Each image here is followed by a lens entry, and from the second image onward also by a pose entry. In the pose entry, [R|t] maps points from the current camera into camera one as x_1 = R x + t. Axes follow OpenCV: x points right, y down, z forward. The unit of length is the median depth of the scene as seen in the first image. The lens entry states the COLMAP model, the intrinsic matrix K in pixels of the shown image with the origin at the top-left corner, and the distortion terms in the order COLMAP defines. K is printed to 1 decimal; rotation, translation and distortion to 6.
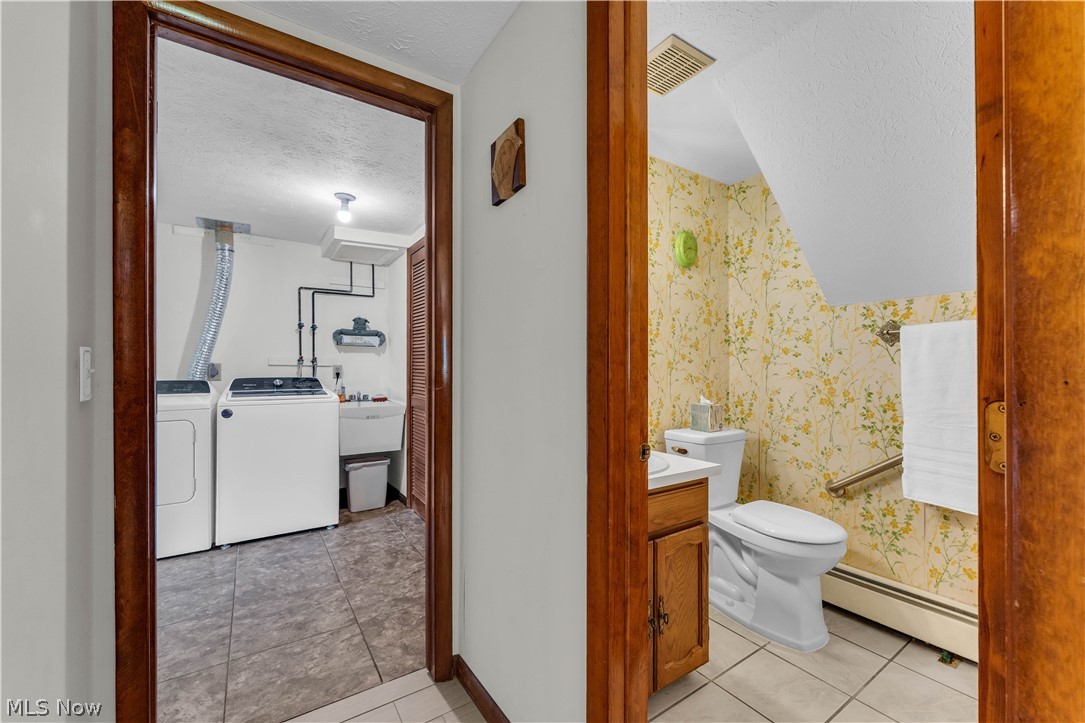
lens RADIAL K [[443.6, 0, 558.6], [0, 443.6, 366.3], [0, 0, 1]] dist [-0.002036, -0.000098]
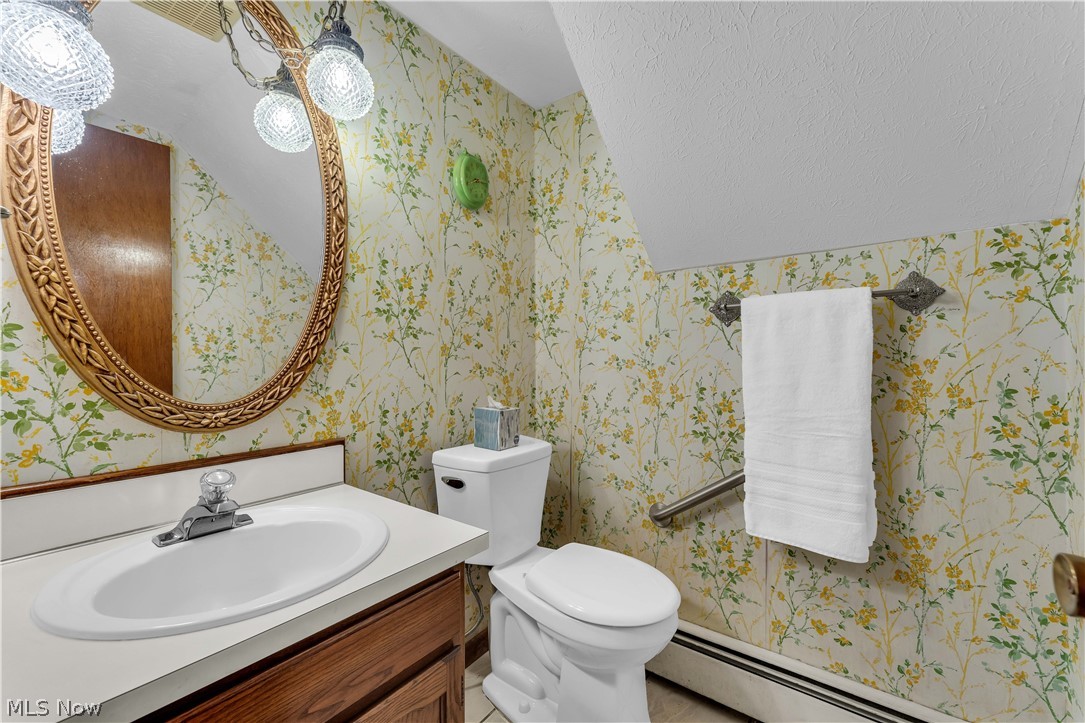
lens RADIAL K [[443.6, 0, 541.1], [0, 443.6, 360.3], [0, 0, 1]] dist [-0.002036, -0.000098]
pose [[0.949680, -0.003119, 0.313207, 0.188274], [-0.000642, 0.999929, 0.011906, 0.003596], [-0.313222, -0.011508, 0.949610, 0.338072]]
